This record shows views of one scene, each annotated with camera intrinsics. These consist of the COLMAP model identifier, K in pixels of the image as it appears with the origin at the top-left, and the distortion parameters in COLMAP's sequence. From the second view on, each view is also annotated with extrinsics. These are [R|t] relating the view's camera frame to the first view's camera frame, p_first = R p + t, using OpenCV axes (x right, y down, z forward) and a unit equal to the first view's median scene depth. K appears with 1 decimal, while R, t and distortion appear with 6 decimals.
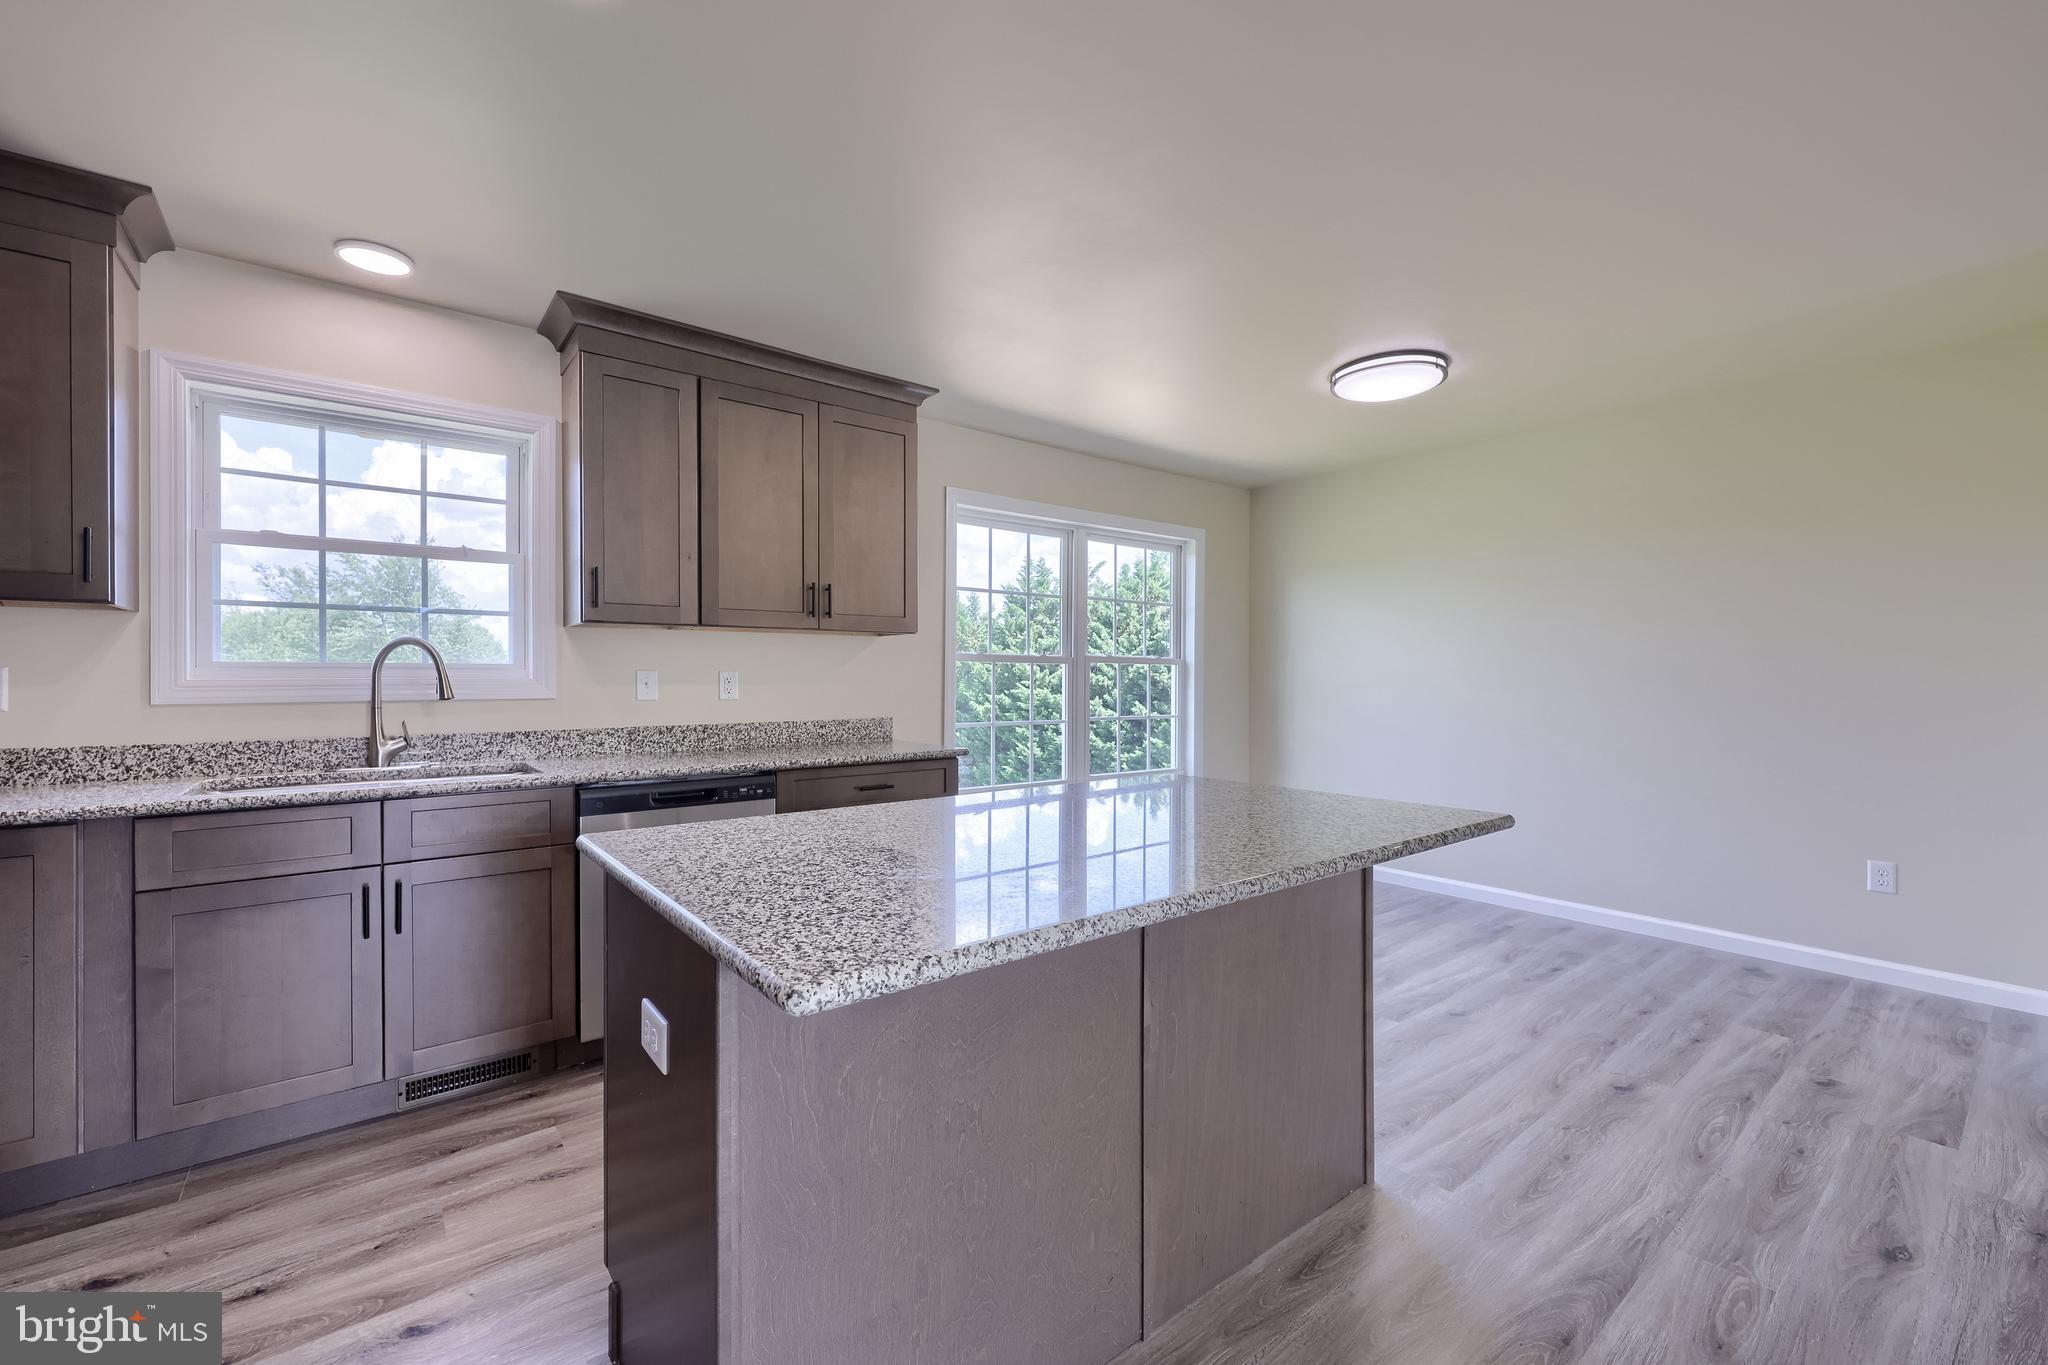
lens RADIAL K [[824.1, 0, 1024.7], [0, 824.1, 676.3], [0, 0, 1]] dist [0.006015, 0.000029]
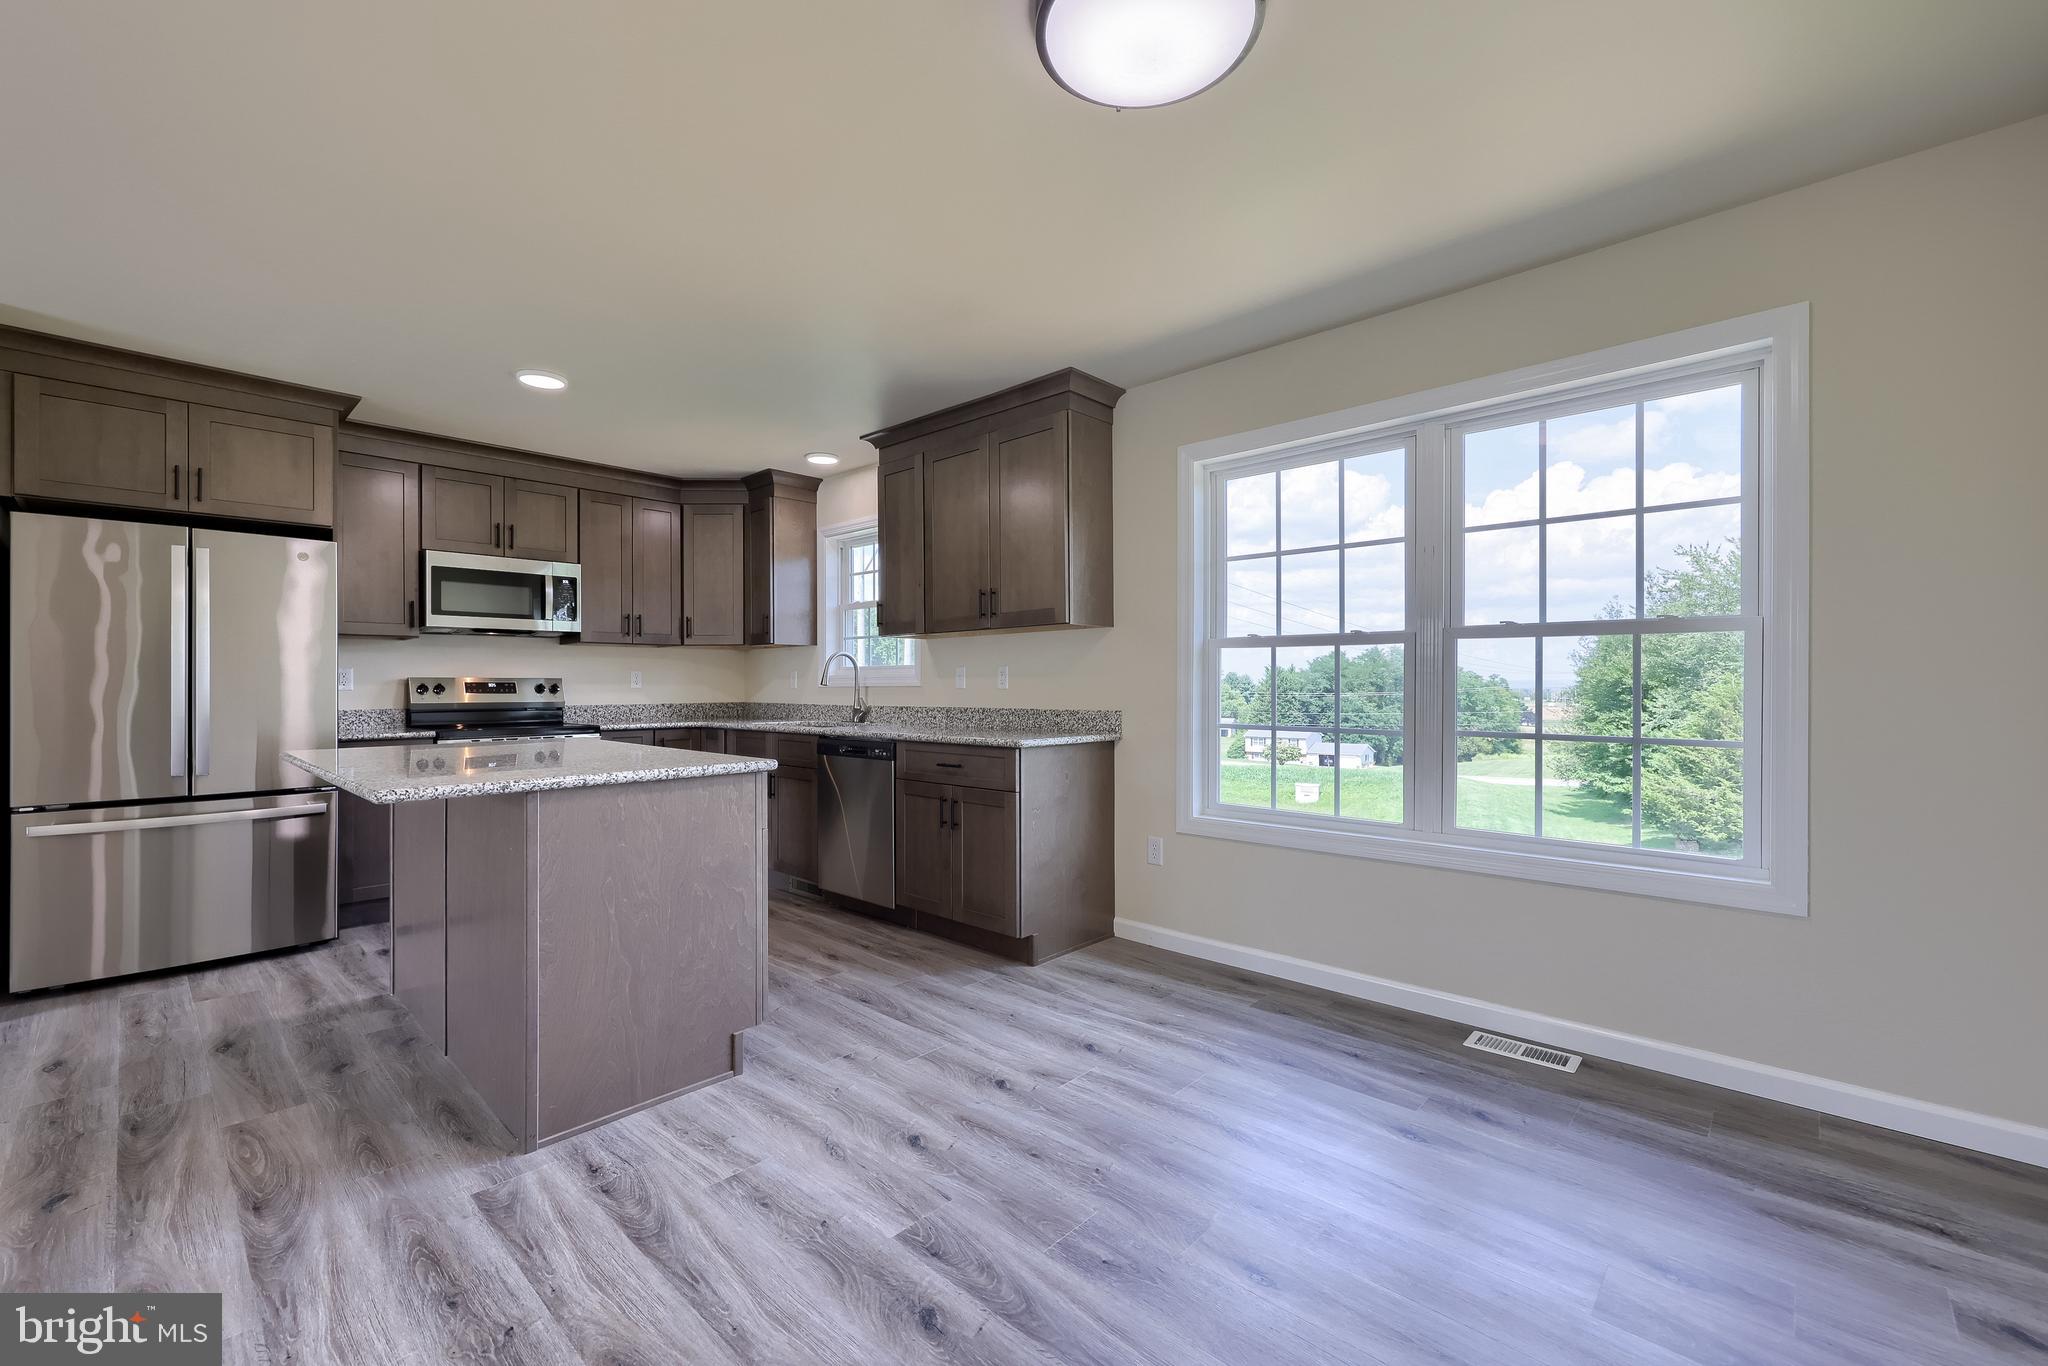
lens RADIAL K [[841.5, 0, 1039.8], [0, 841.5, 686.8], [0, 0, 1]] dist [0.000852, -0.000194]
pose [[0.154751, 0.003125, -0.987948, 1.107074], [0.004815, 0.999981, 0.003918, 0.024696], [0.987942, -0.005363, 0.154733, 1.054728]]
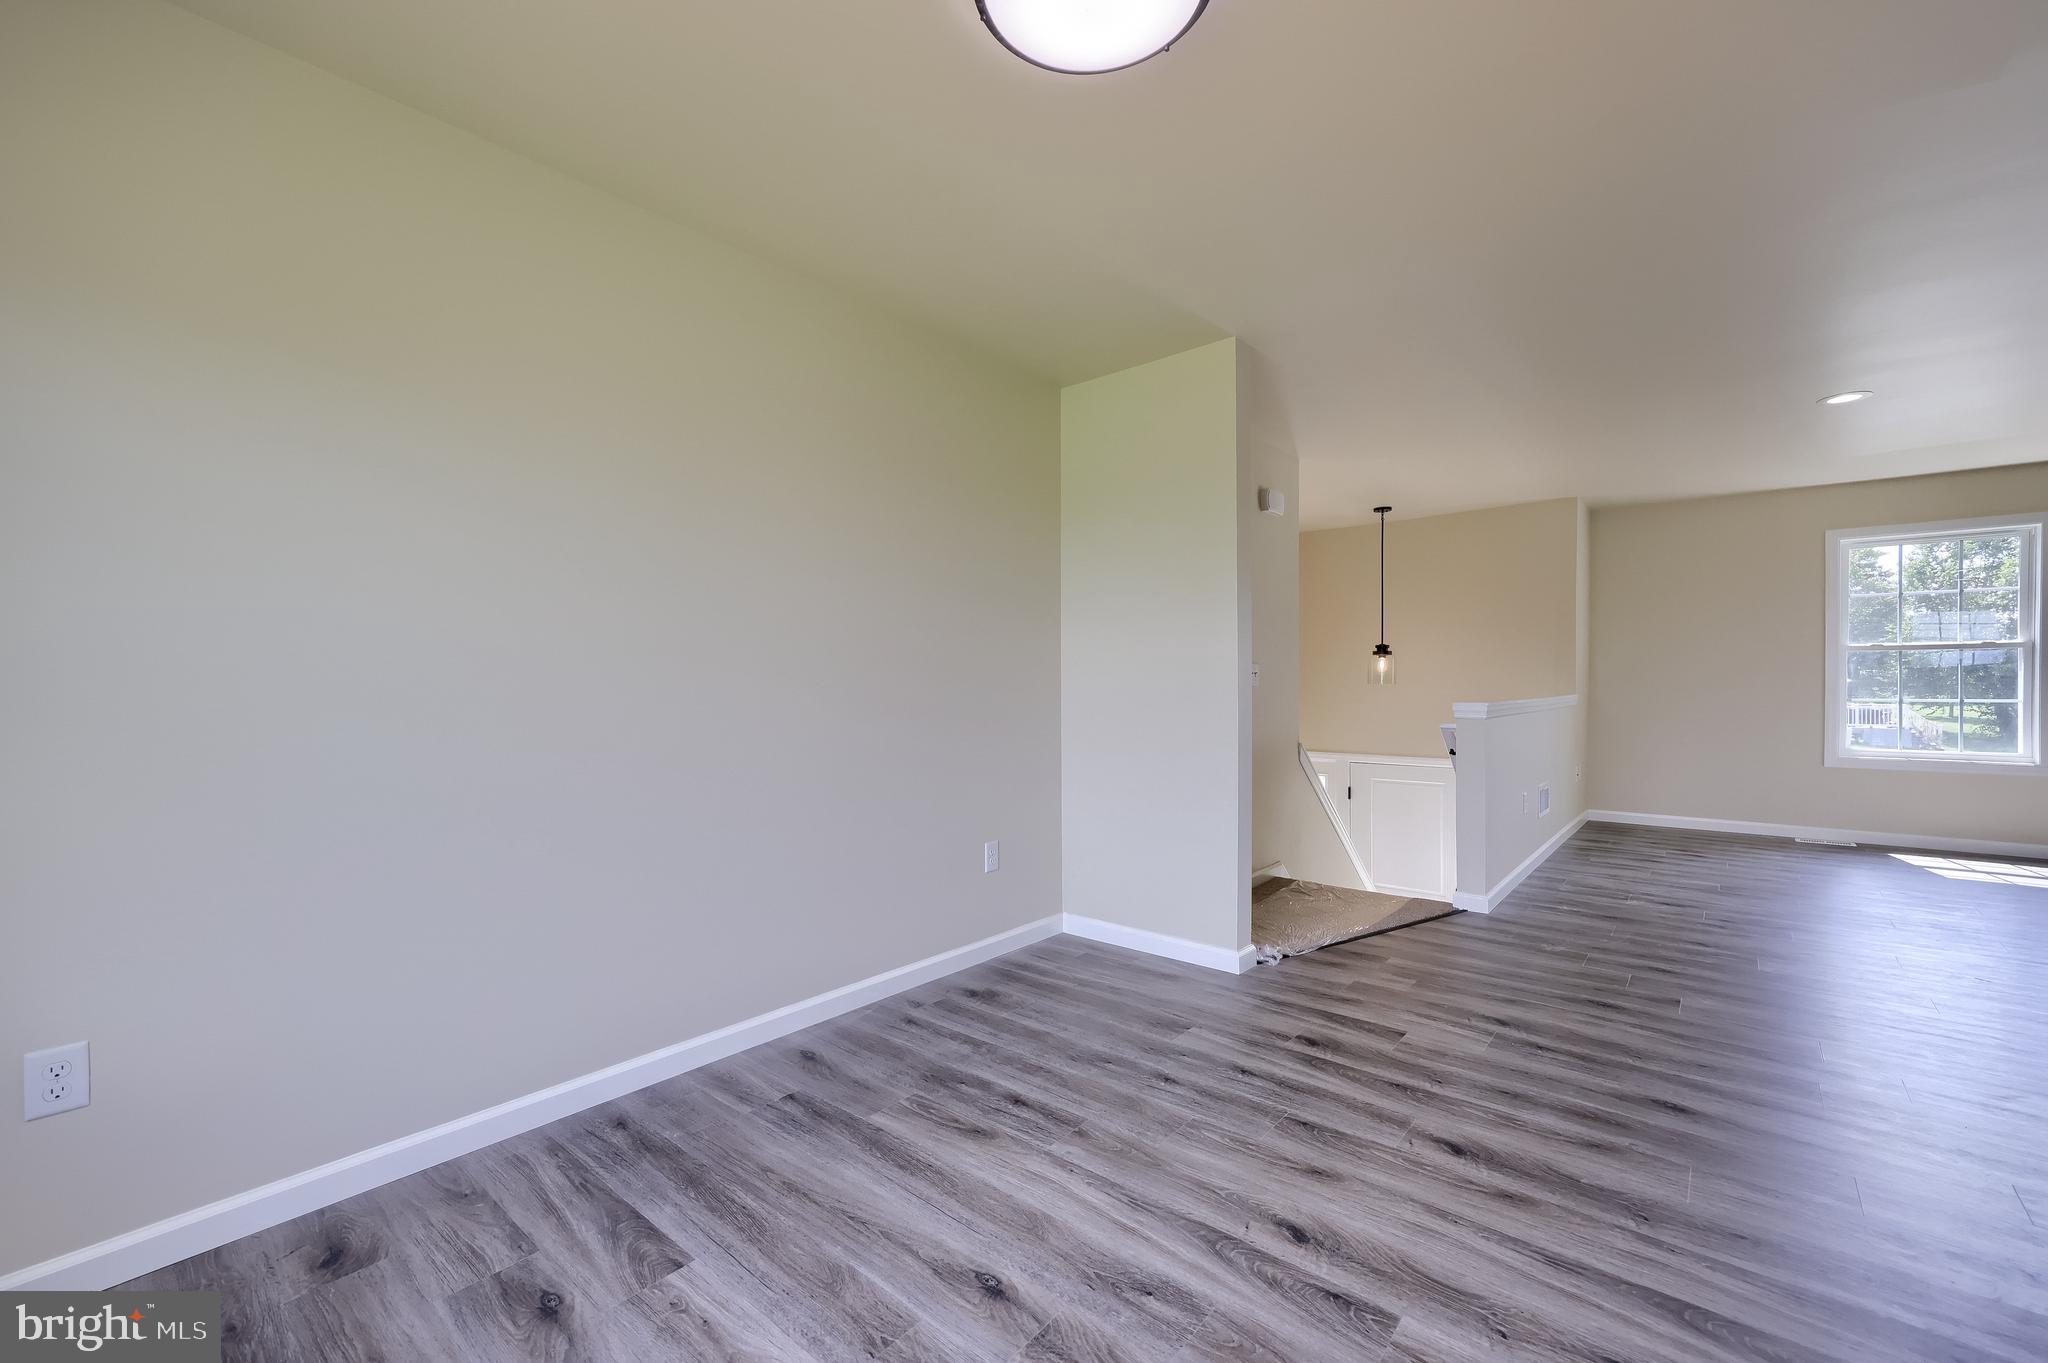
lens RADIAL K [[831.7, 0, 1030.6], [0, 831.7, 669.5], [0, 0, 1]] dist [0.000503, -0.000025]
pose [[-0.193344, 0.023165, 0.980857, -0.012480], [0.004727, 0.999732, -0.022679, 0.035812], [-0.981120, 0.000252, -0.193402, 1.375196]]
